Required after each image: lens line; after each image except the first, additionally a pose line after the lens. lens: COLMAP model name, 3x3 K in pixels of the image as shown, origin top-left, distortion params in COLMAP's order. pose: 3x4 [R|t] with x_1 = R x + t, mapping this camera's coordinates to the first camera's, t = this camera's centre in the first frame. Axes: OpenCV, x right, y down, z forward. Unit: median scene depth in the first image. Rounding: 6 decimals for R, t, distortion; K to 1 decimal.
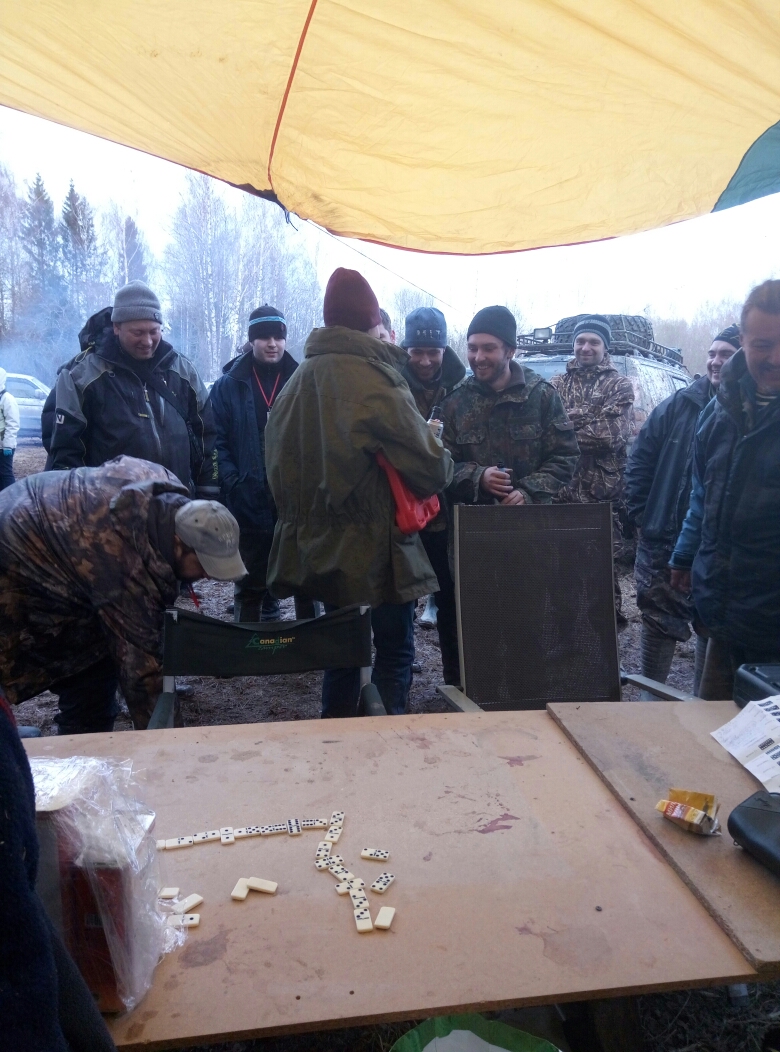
lens RADIAL K [[810.4, 0, 390.8], [0, 810.4, 531.1], [0, 0, 1]] dist [0.031463, -0.011871]
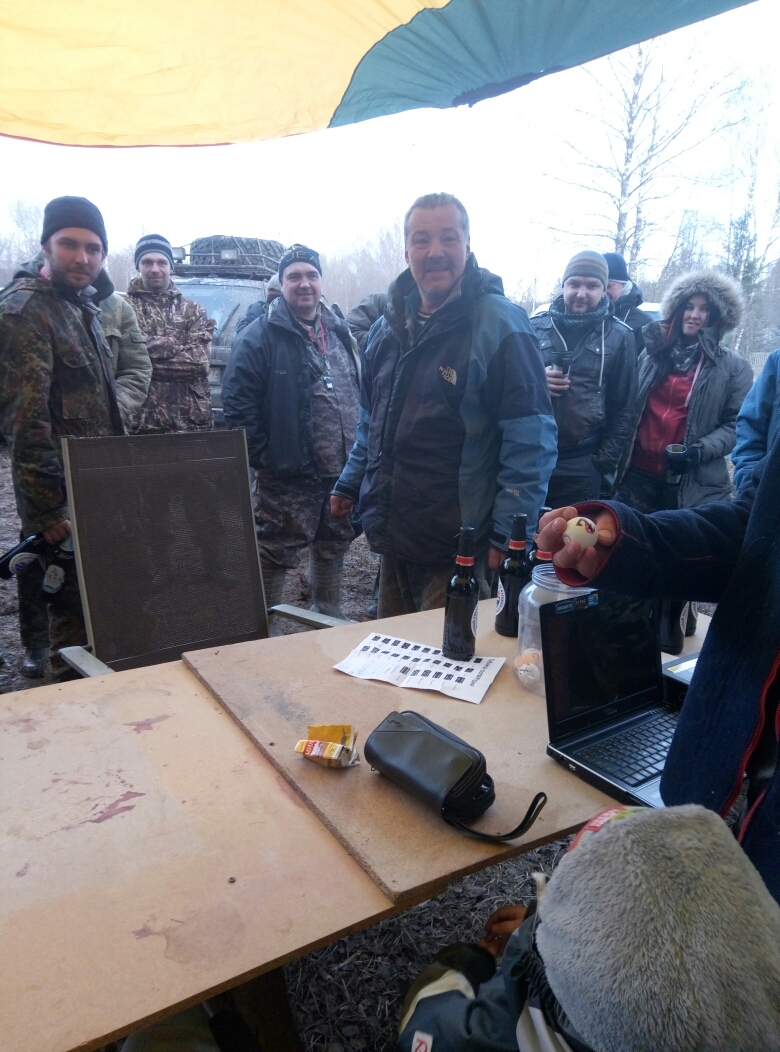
lens RADIAL K [[817.1, 0, 396.5], [0, 817.1, 515.4], [0, 0, 1]] dist [0.037253, 0.003725]
pose [[0.912563, -0.082913, 0.400443, 0.068838], [0.058303, 0.995606, 0.073277, 0.008563], [-0.404759, -0.043523, 0.913387, 0.093879]]
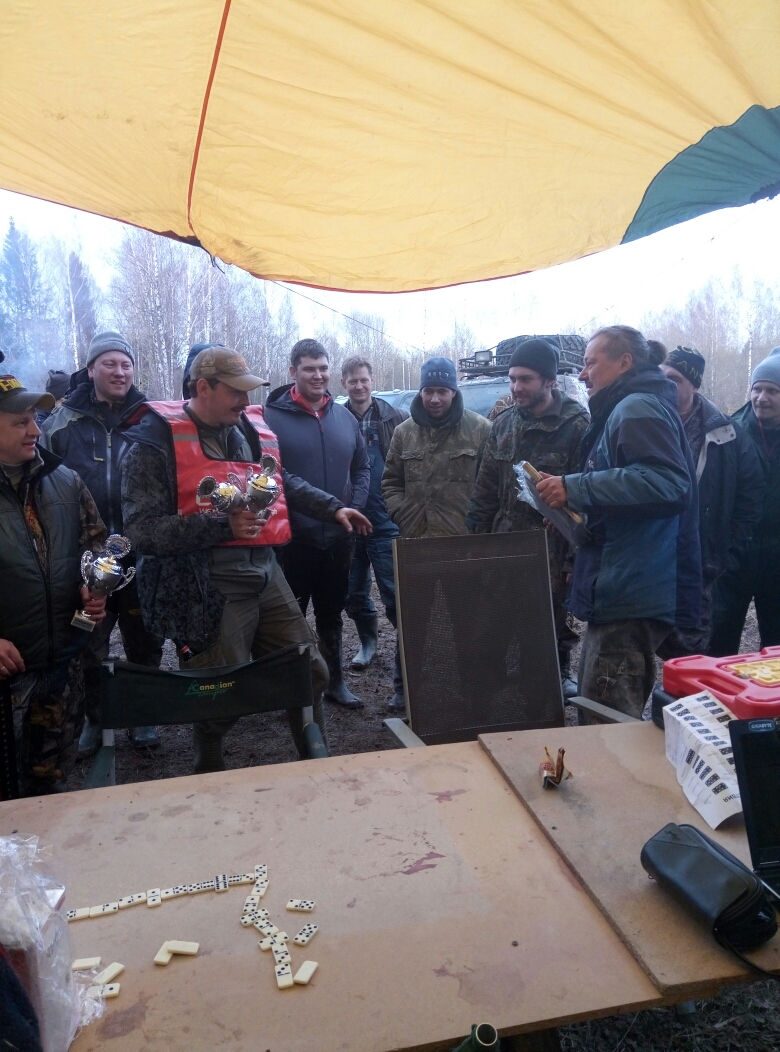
lens RADIAL K [[808.8, 0, 390.9], [0, 808.8, 530.7], [0, 0, 1]] dist [0.039378, -0.012258]
pose [[0.997463, -0.054878, 0.045337, 0.060575], [0.056013, 0.998138, -0.024144, -0.031205], [-0.043928, 0.026623, 0.998680, -0.027273]]
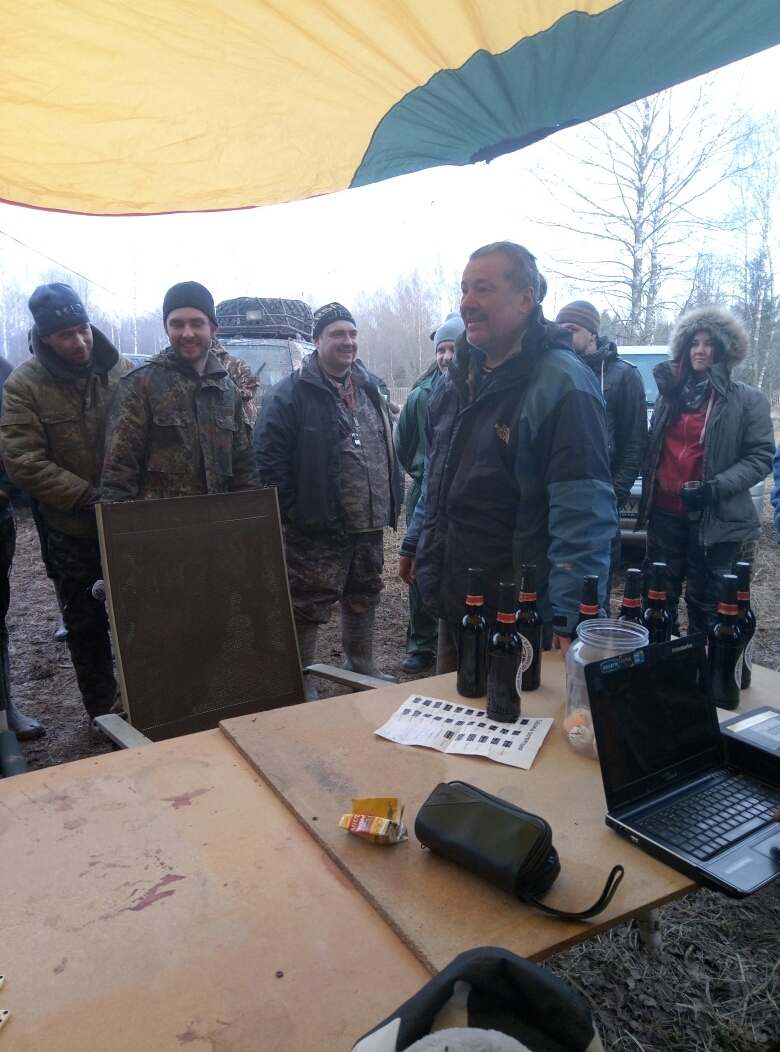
lens RADIAL K [[812.0, 0, 394.6], [0, 812.0, 525.9], [0, 0, 1]] dist [0.028059, 0.007052]
pose [[0.923204, -0.093226, 0.372831, 0.070527], [0.090911, 0.995574, 0.023827, -0.002156], [-0.373402, 0.011897, 0.927593, 0.131086]]
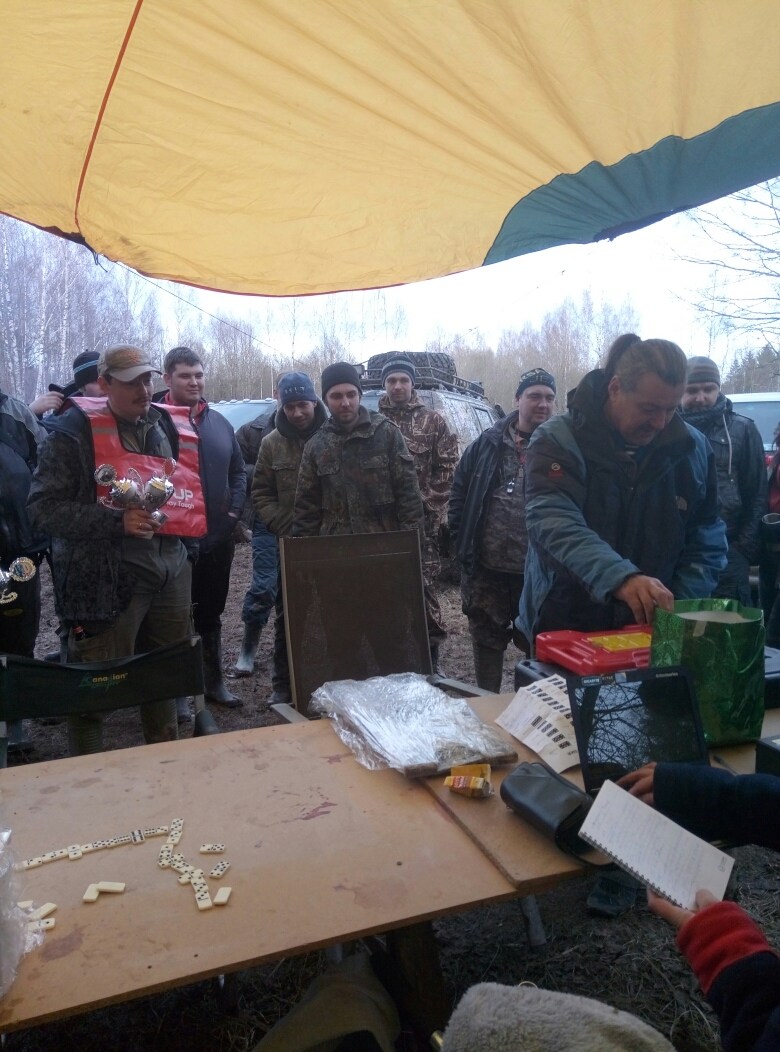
lens RADIAL K [[805.4, 0, 403.7], [0, 805.4, 529.6], [0, 0, 1]] dist [0.038874, -0.035493]
pose [[0.973647, -0.051119, 0.222255, 0.010270], [0.058674, 0.997898, -0.027520, -0.006678], [-0.220381, 0.039835, 0.974600, -0.165662]]
